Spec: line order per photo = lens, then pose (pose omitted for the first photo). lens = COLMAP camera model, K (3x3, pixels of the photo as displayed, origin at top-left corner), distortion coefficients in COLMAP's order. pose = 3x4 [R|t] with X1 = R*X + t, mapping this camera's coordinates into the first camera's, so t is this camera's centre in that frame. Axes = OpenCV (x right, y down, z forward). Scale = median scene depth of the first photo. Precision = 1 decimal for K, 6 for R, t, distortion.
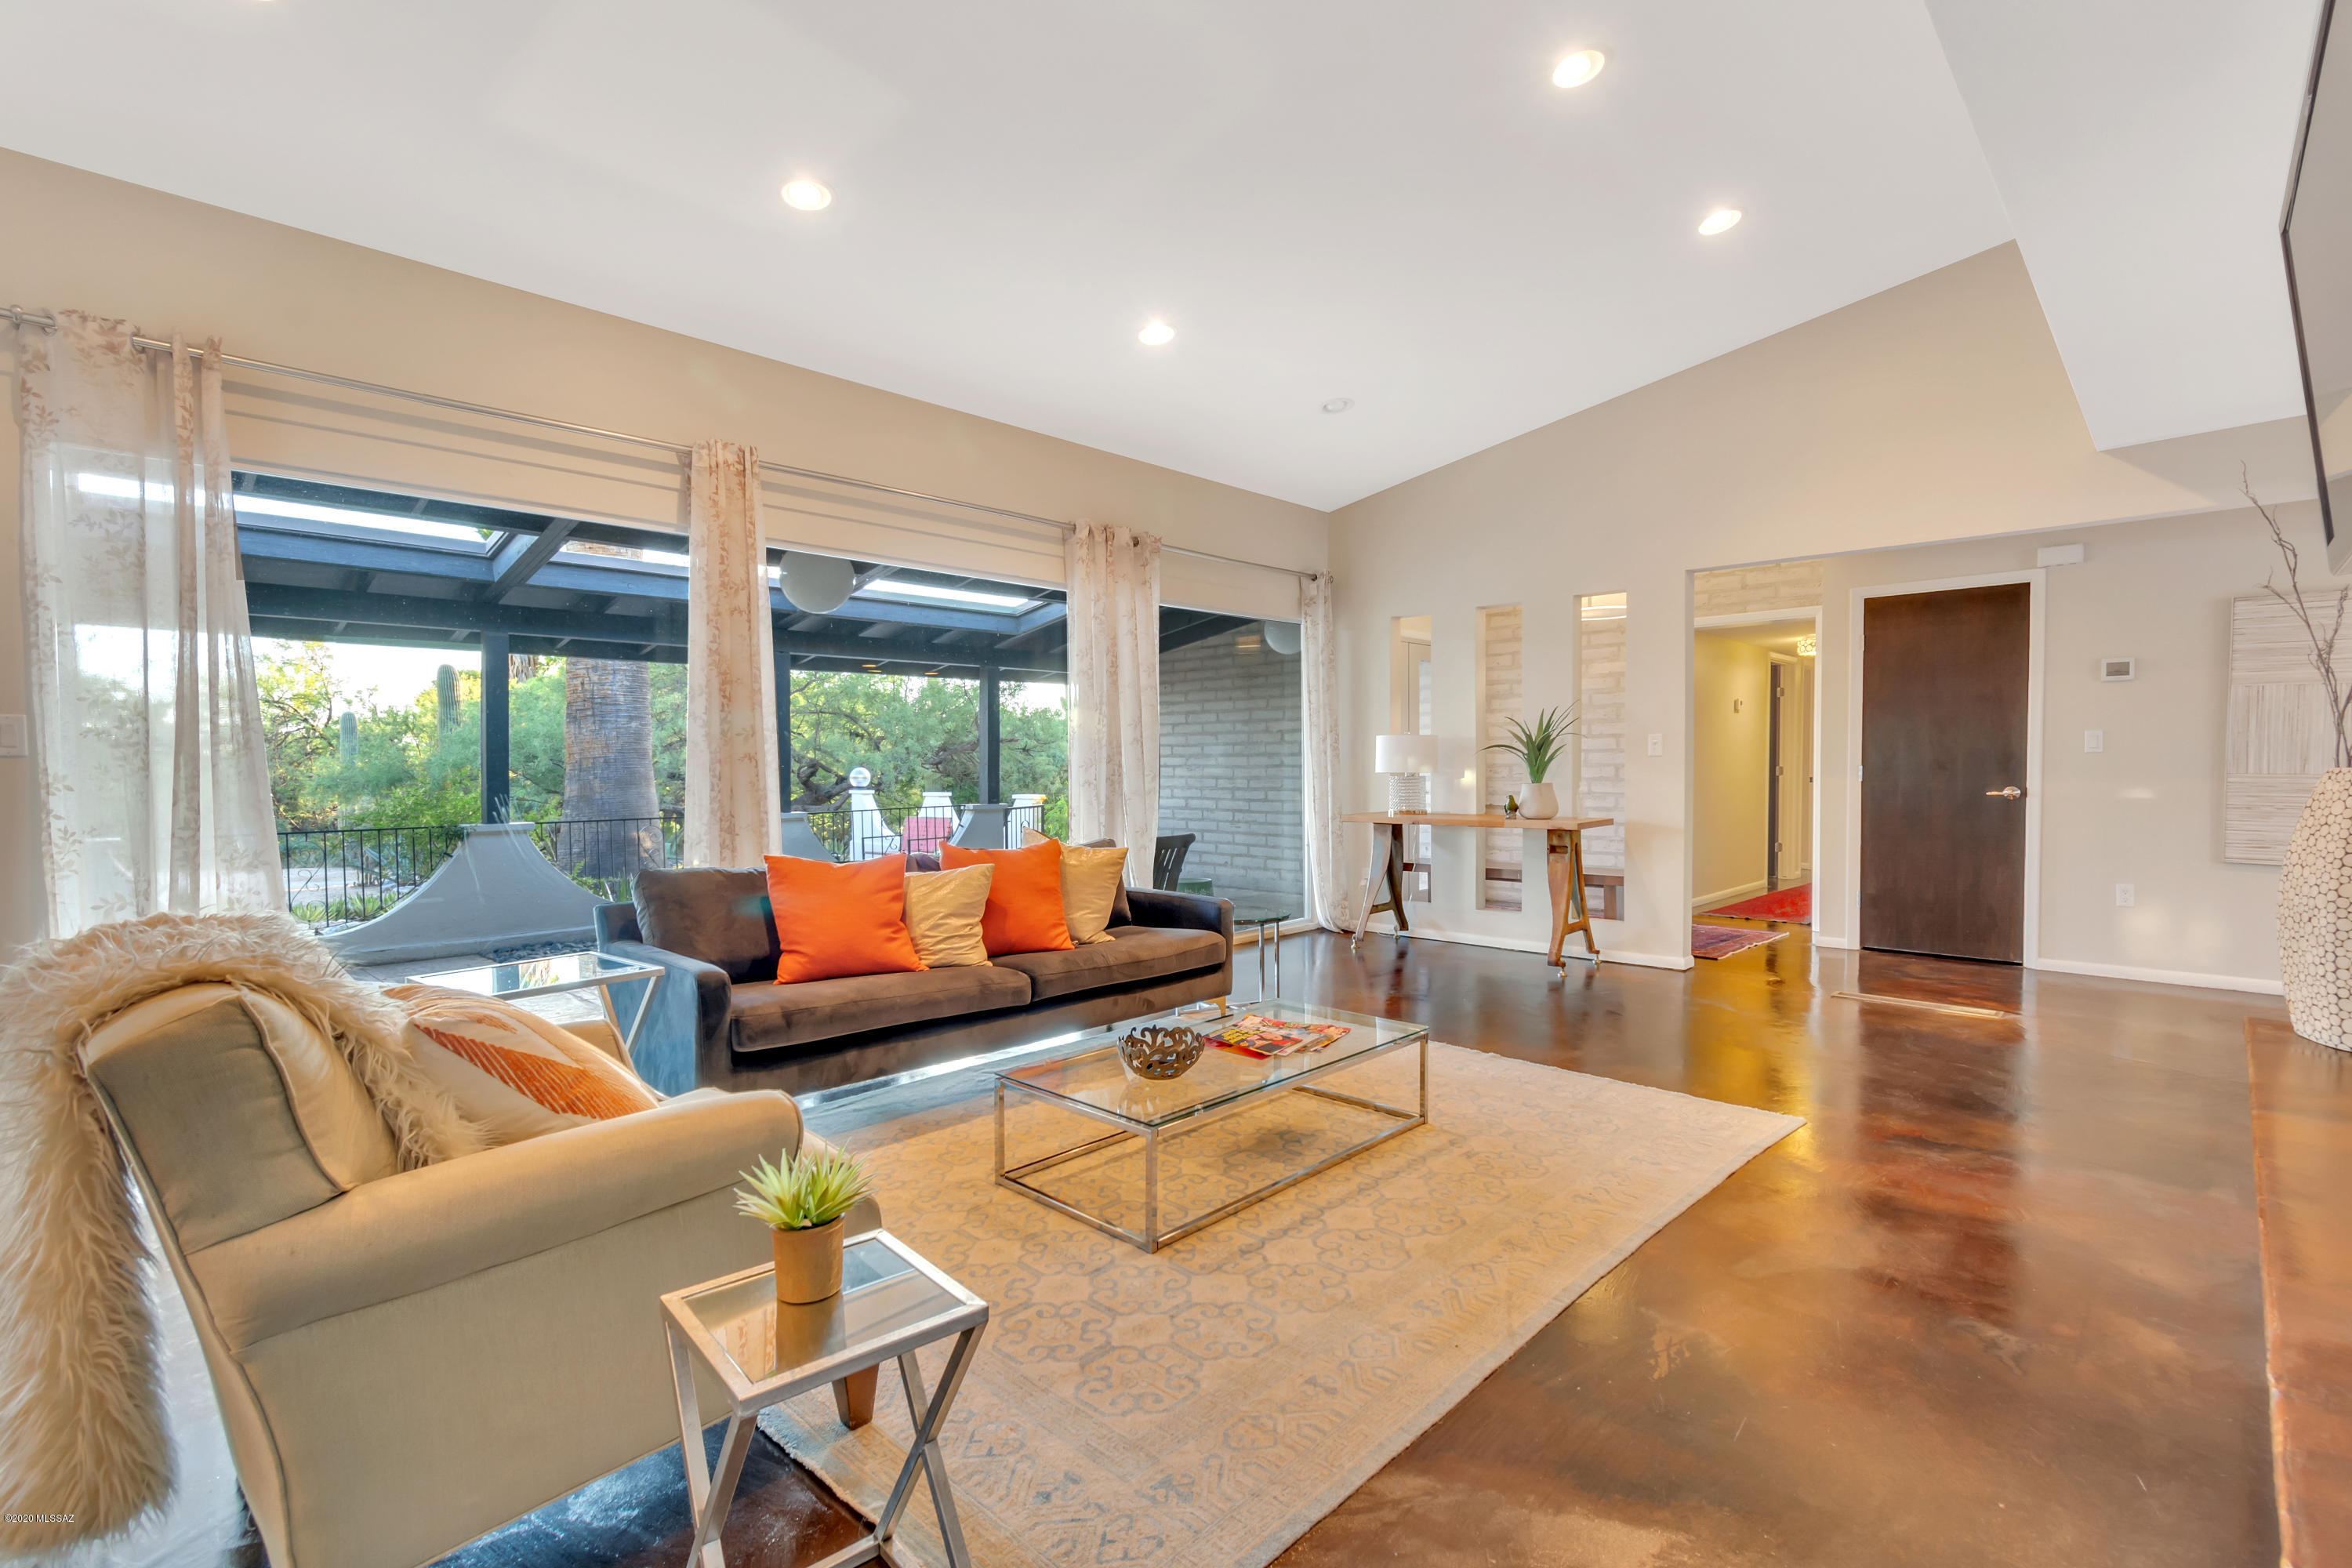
lens RADIAL K [[1066.1, 0, 1192.0], [0, 1066.1, 796.0], [0, 0, 1]] dist [0.000768, -0.001569]
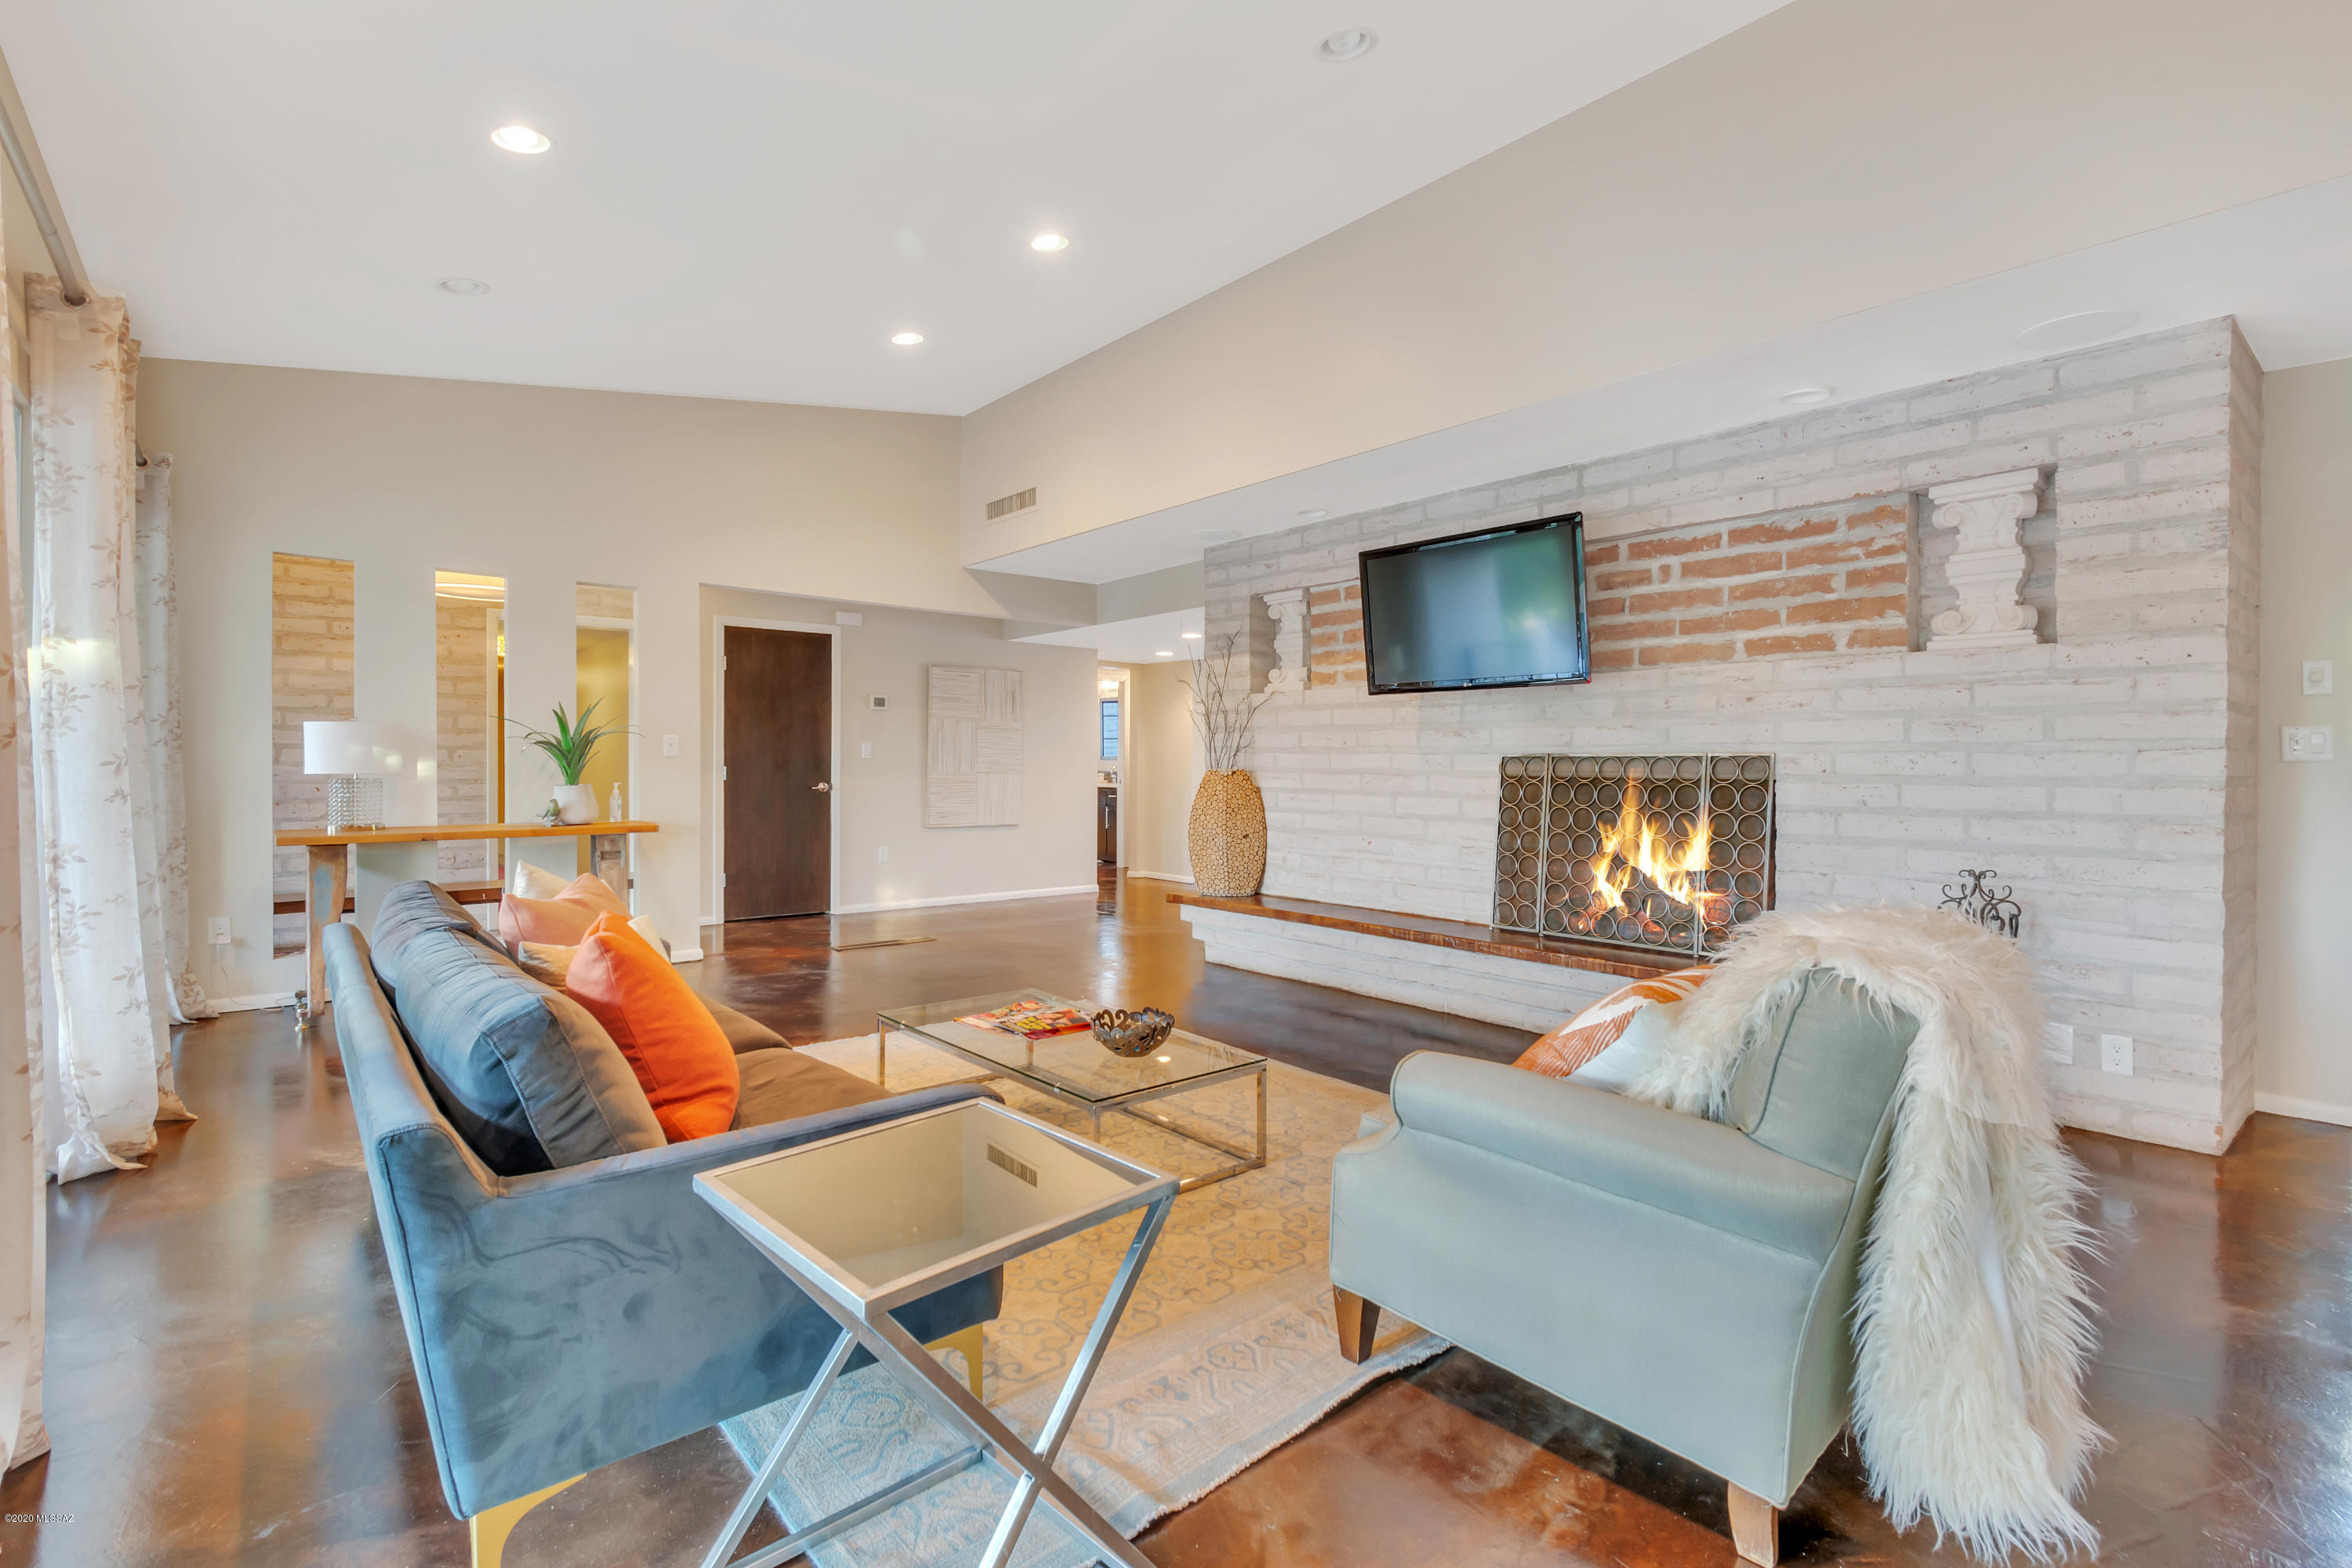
lens RADIAL K [[1066.1, 0, 1179.4], [0, 1066.1, 767.6], [0, 0, 1]] dist [0.000768, -0.001569]
pose [[0.103200, 0.003123, 0.994656, -0.541010], [0.026552, 0.999630, -0.005894, -0.007944], [-0.994306, 0.027018, 0.103079, 0.413190]]
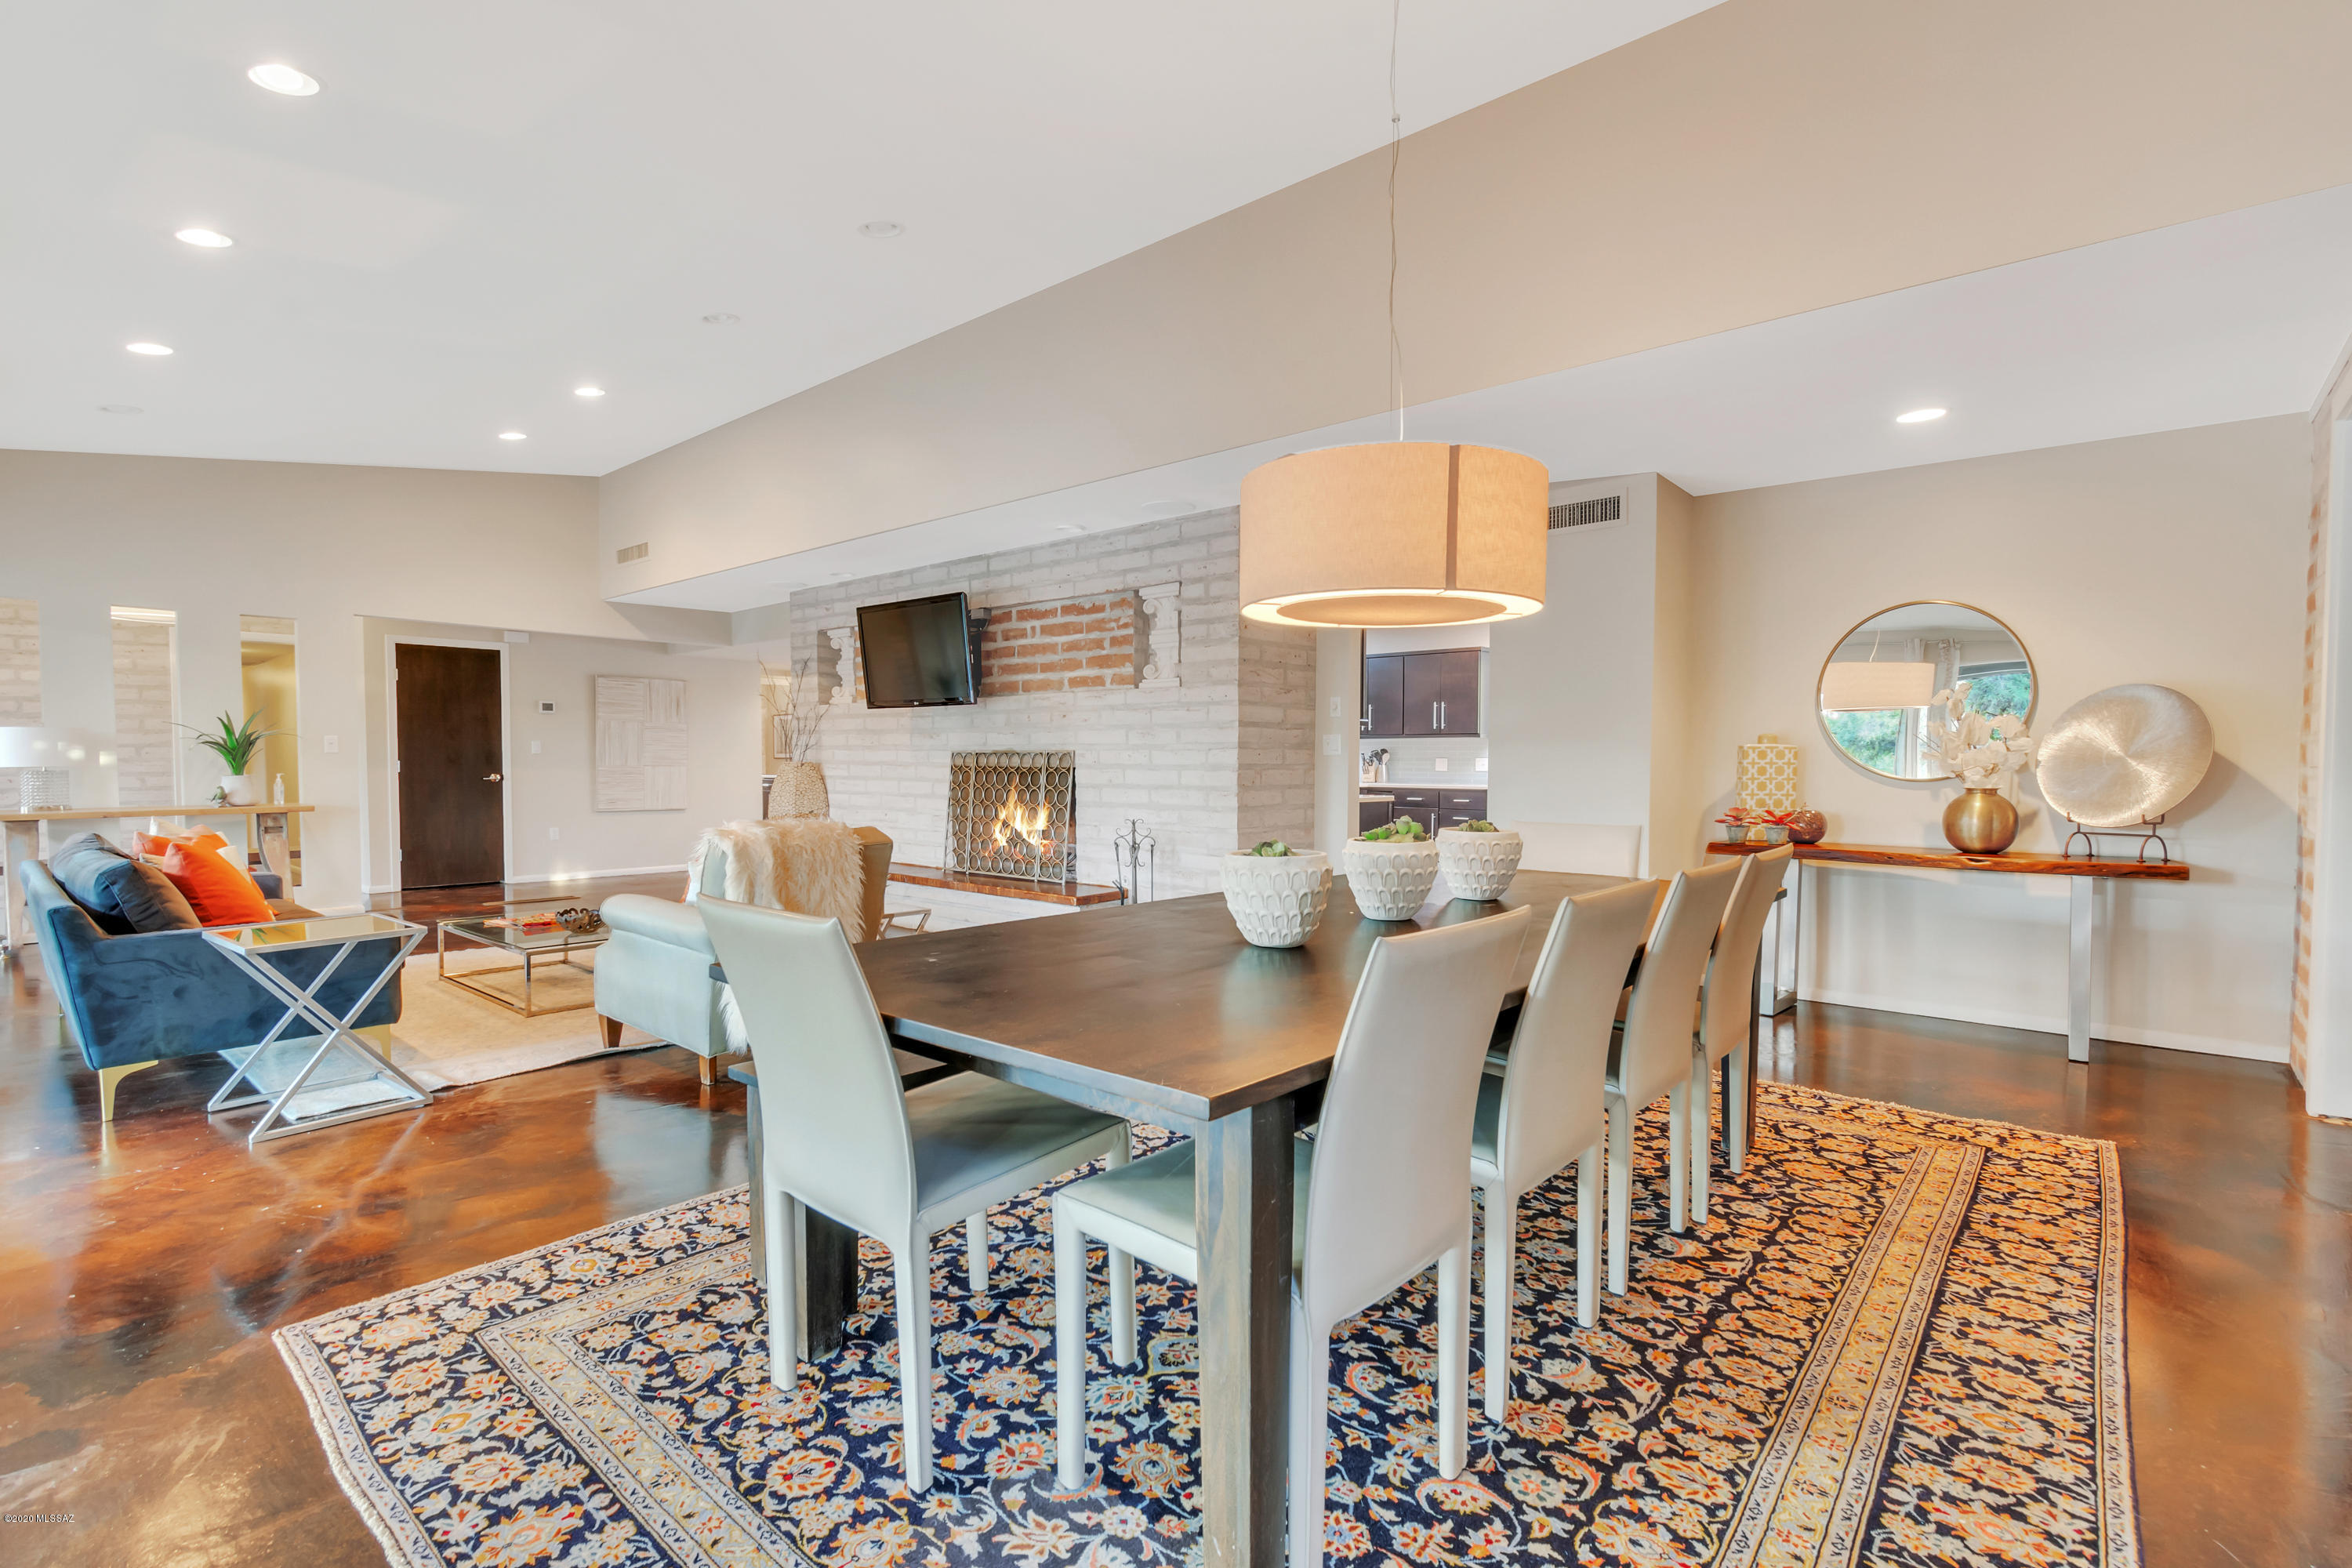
lens RADIAL K [[1066.1, 0, 1181.6], [0, 1066.1, 796.1], [0, 0, 1]] dist [0.000768, -0.001569]
pose [[-0.051569, -0.029280, 0.998240, -0.925851], [0.029511, 0.999089, 0.030830, 0.005514], [-0.998233, 0.031049, -0.050658, 0.034667]]
